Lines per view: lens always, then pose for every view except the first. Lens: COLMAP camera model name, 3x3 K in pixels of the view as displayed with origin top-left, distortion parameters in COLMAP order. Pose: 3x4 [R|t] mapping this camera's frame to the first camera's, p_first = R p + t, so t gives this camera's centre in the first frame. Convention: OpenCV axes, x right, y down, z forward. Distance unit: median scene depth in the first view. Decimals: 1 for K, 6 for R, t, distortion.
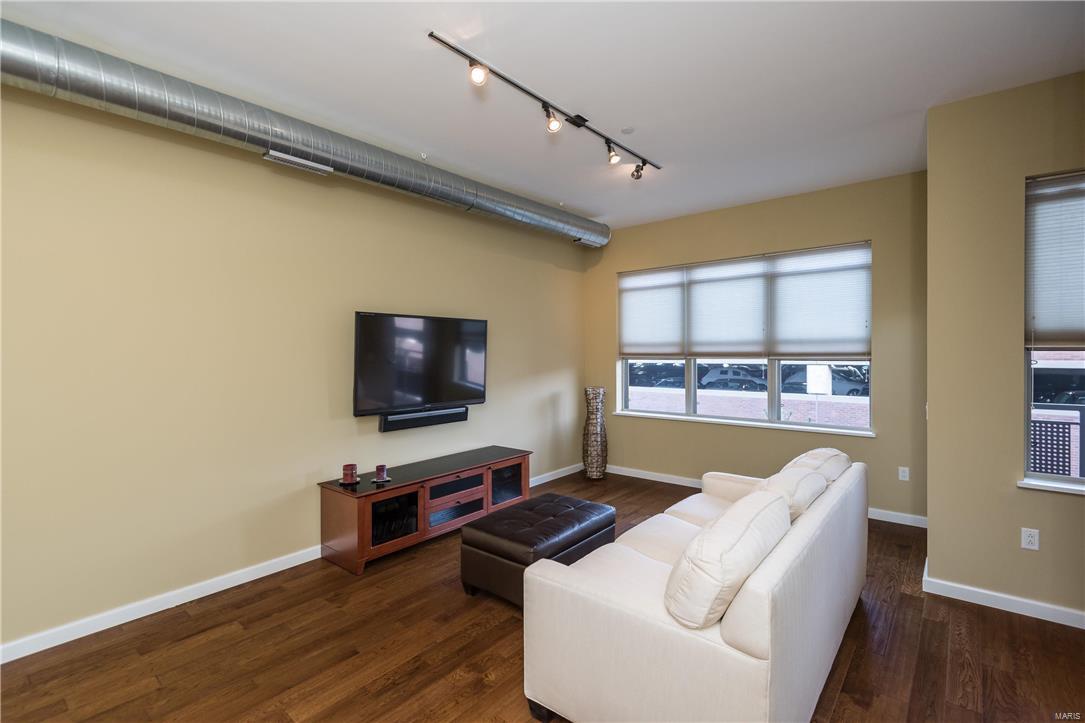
lens RADIAL K [[497.9, 0, 551.1], [0, 497.9, 357.5], [0, 0, 1]] dist [0.026950, -0.009516]
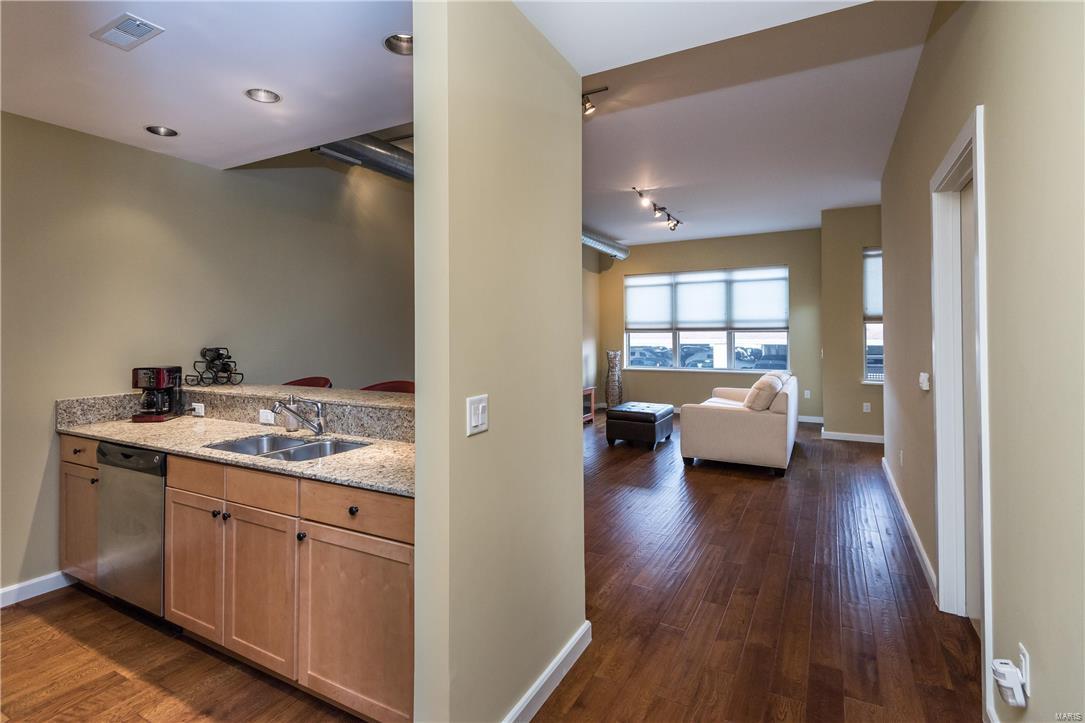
lens RADIAL K [[532.7, 0, 494.1], [0, 532.7, 329.7], [0, 0, 1]] dist [0.029530, -0.000401]
pose [[0.991862, 0.007655, 0.127088, -0.620578], [-0.004514, 0.999678, -0.024990, 0.049442], [-0.127238, 0.024213, 0.991577, -0.727138]]
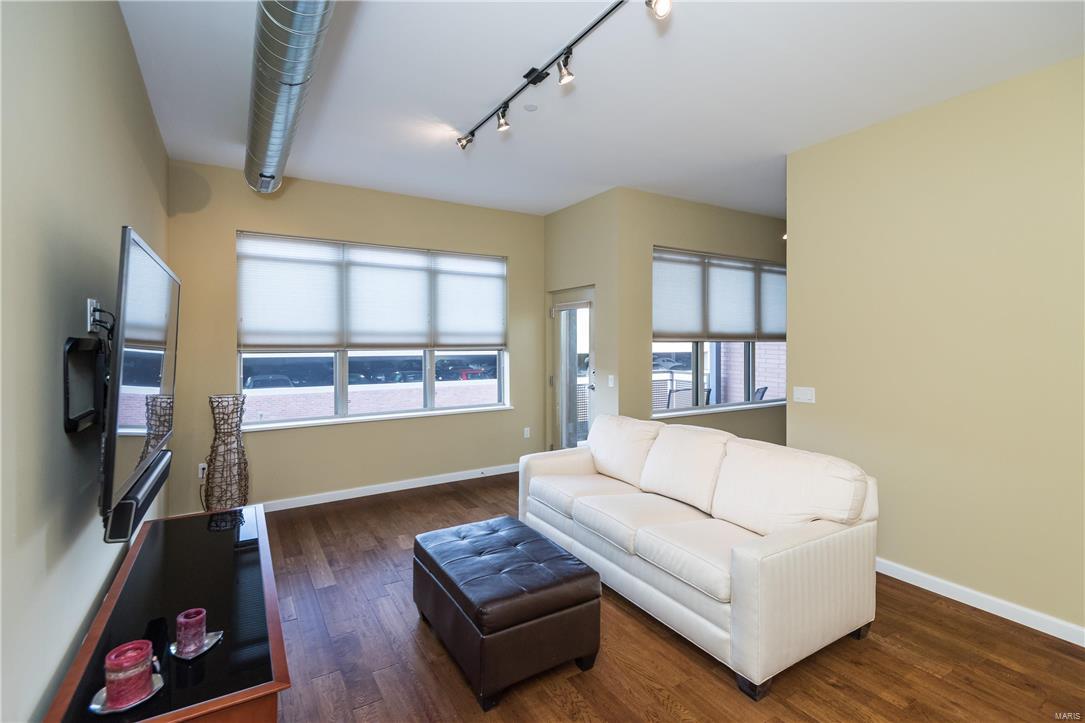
lens RADIAL K [[497.9, 0, 544.1], [0, 497.9, 337.4], [0, 0, 1]] dist [0.026950, -0.009516]
pose [[0.330467, 0.015880, 0.943684, -0.533204], [0.009364, 0.999754, -0.020103, 0.000061], [-0.943771, 0.015480, 0.330238, 0.486116]]
